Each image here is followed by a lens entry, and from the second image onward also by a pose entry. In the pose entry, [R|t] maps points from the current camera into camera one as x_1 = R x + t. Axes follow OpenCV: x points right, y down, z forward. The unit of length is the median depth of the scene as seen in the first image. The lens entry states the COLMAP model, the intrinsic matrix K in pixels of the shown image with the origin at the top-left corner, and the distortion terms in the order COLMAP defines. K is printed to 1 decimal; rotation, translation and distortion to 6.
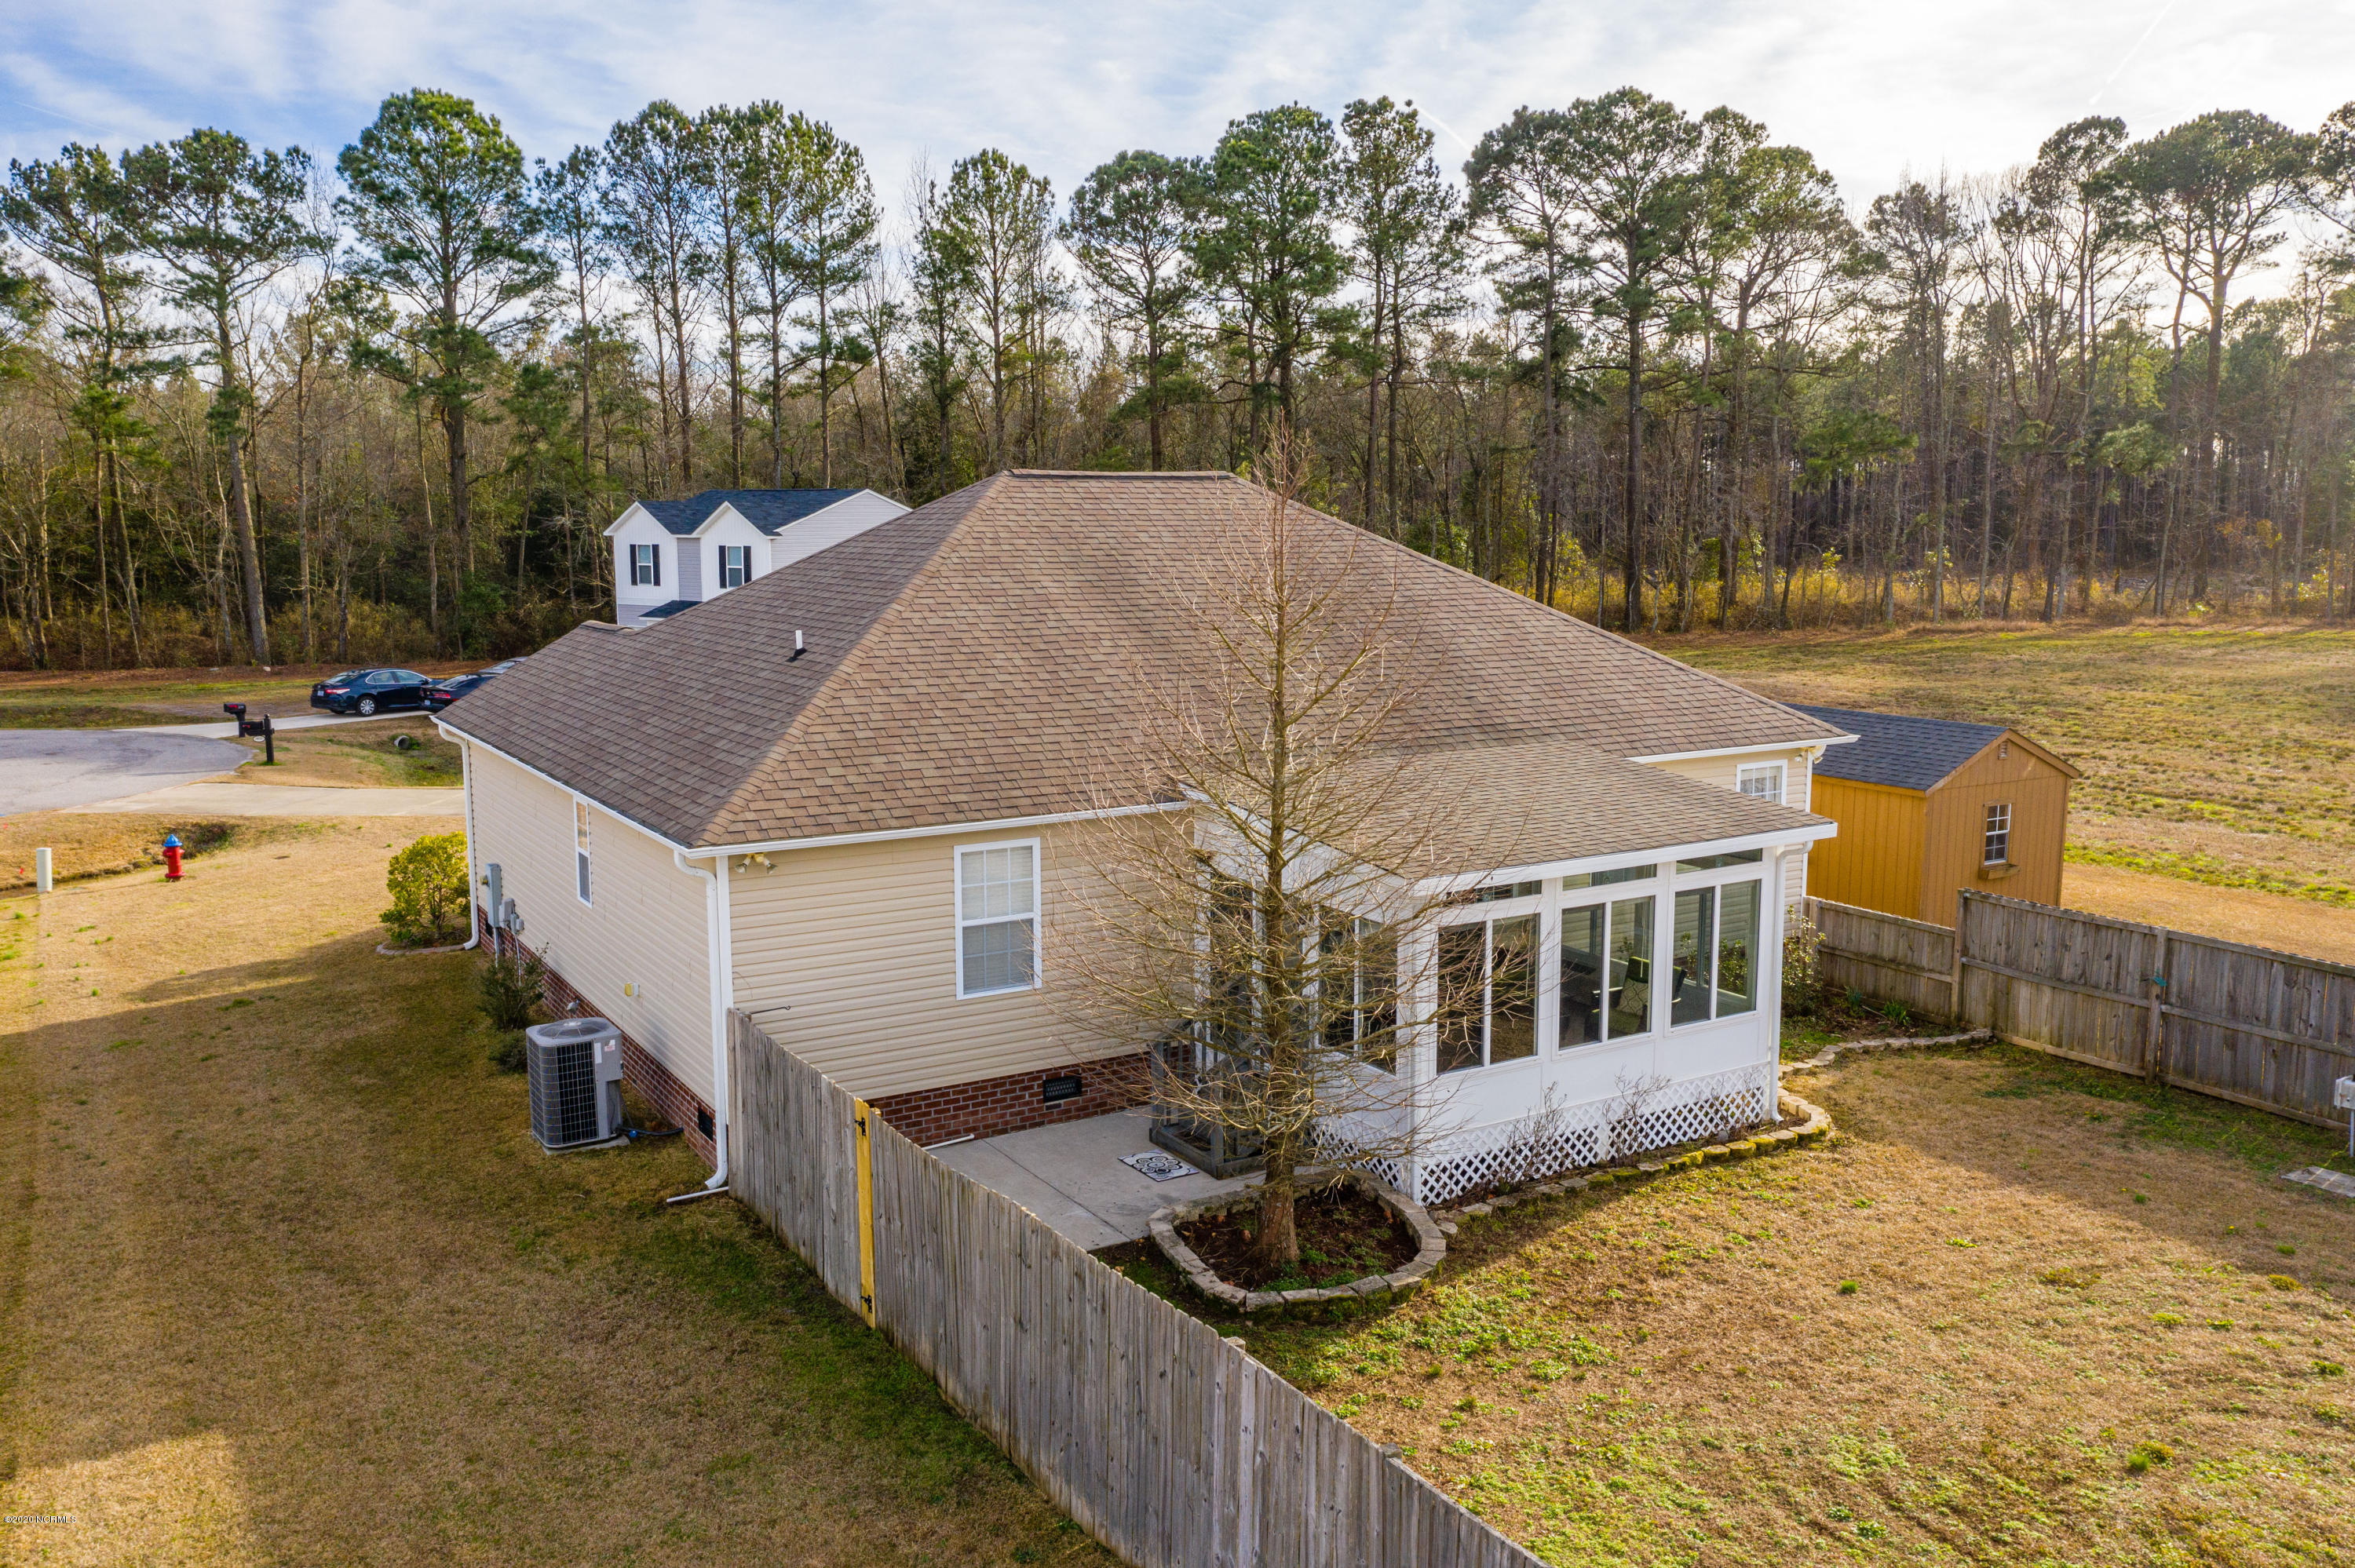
lens RADIAL K [[1858.5, 0, 1194.3], [0, 1858.5, 781.6], [0, 0, 1]] dist [-0.004609, 0.004778]
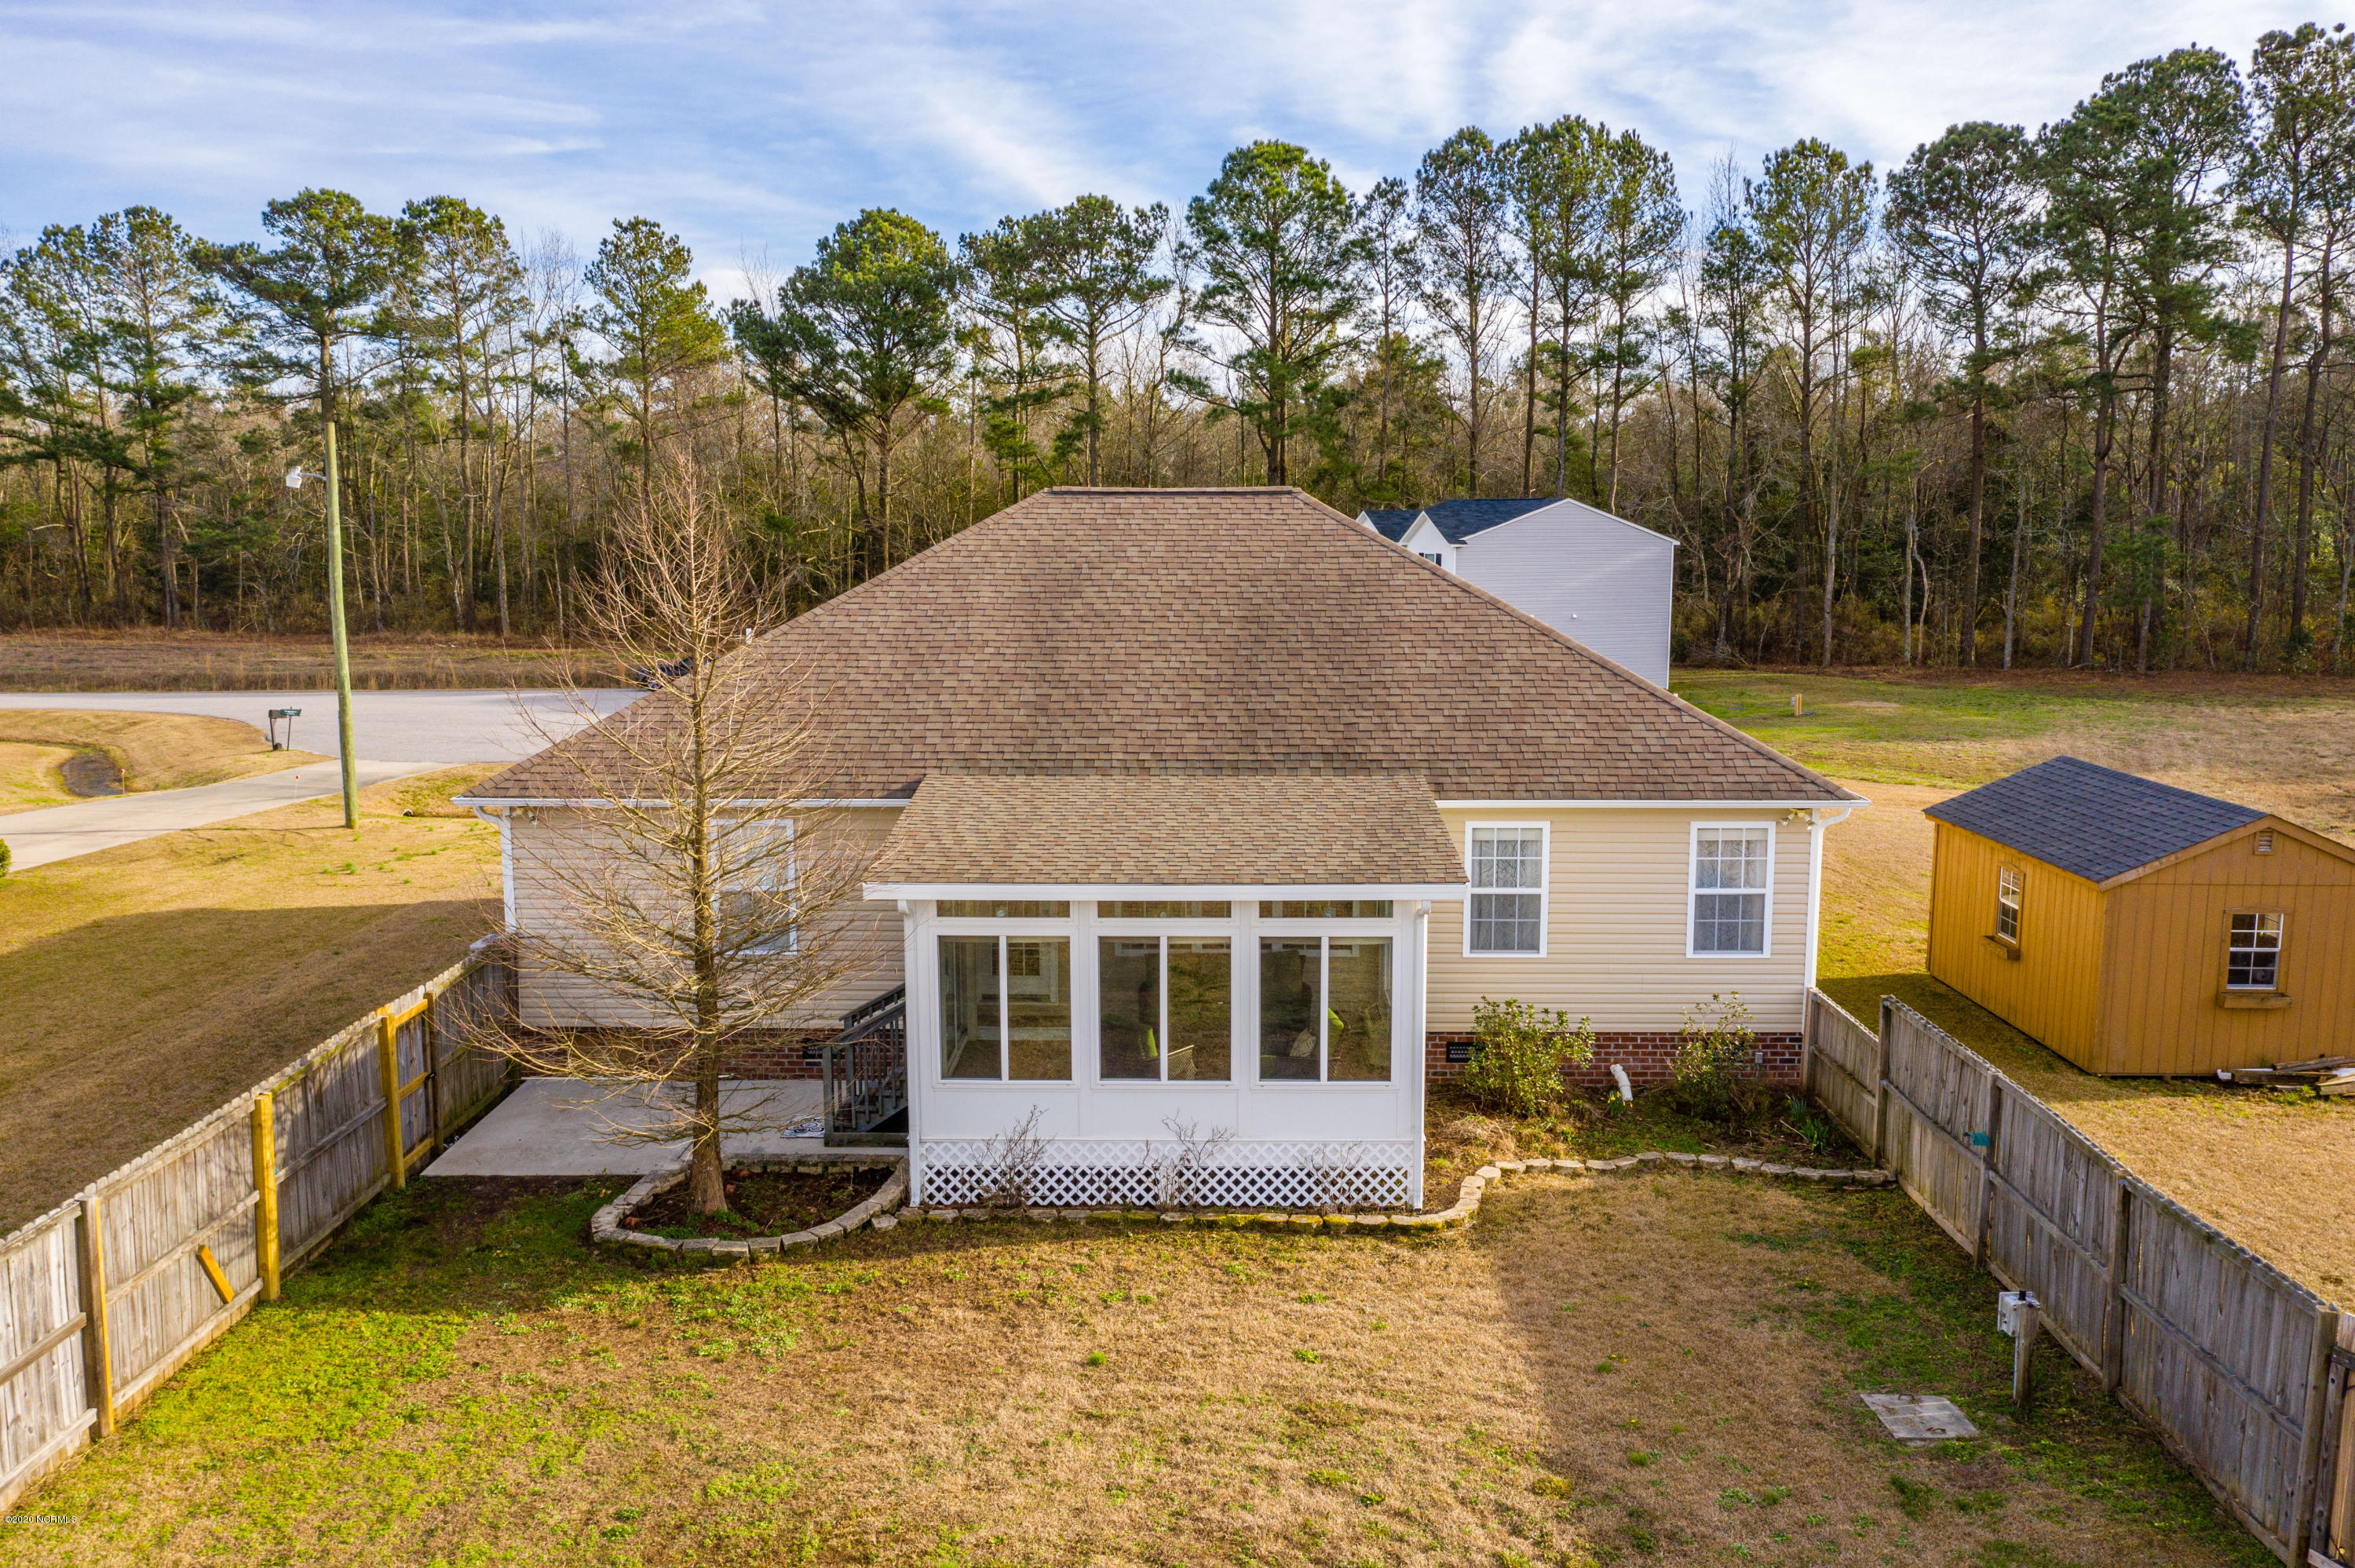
lens RADIAL K [[1851.2, 0, 1185.5], [0, 1851.2, 784.0], [0, 0, 1]] dist [-0.007368, 0.009687]
pose [[0.842460, 0.078241, -0.533047, 0.652366], [-0.078970, 0.996646, 0.021480, -0.031167], [0.532939, 0.023999, 0.845813, 0.170691]]
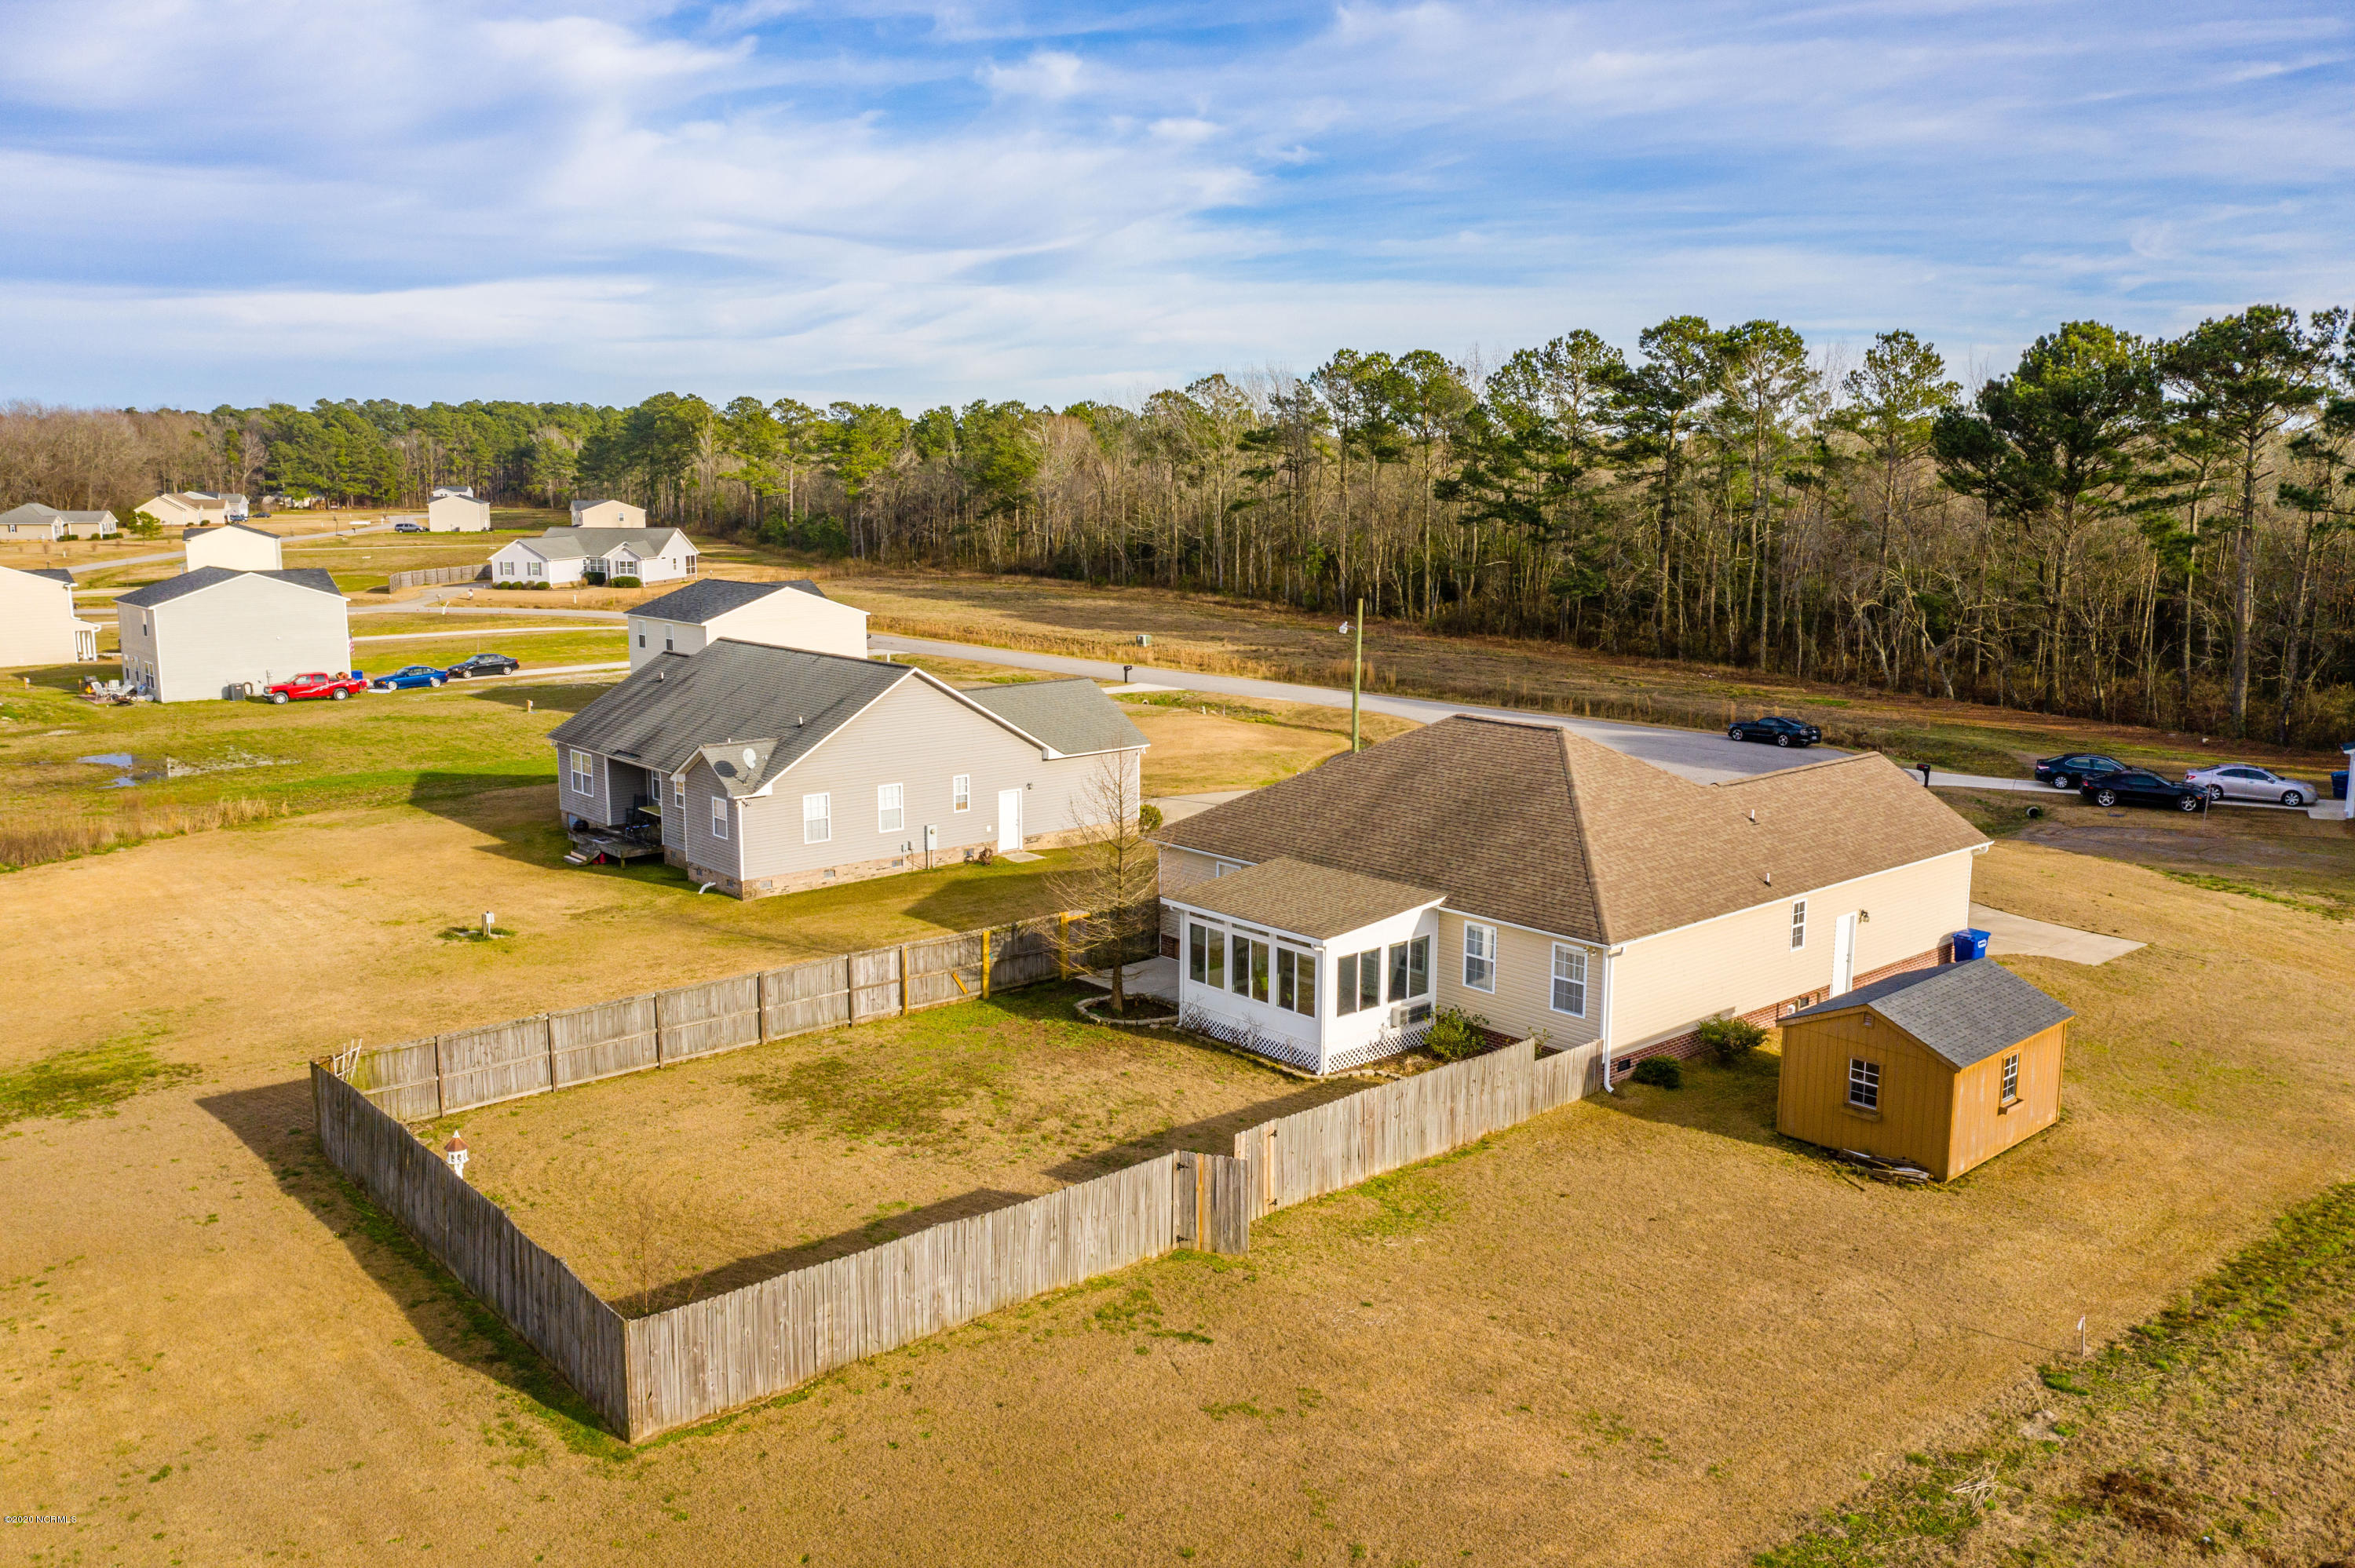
lens RADIAL K [[1858.5, 0, 1194.3], [0, 1858.5, 781.6], [0, 0, 1]] dist [-0.004609, 0.004778]
pose [[0.165367, 0.166002, -0.972161, 2.201451], [-0.146024, 0.978989, 0.142329, -0.407424], [0.975362, 0.118422, 0.186133, 0.410500]]
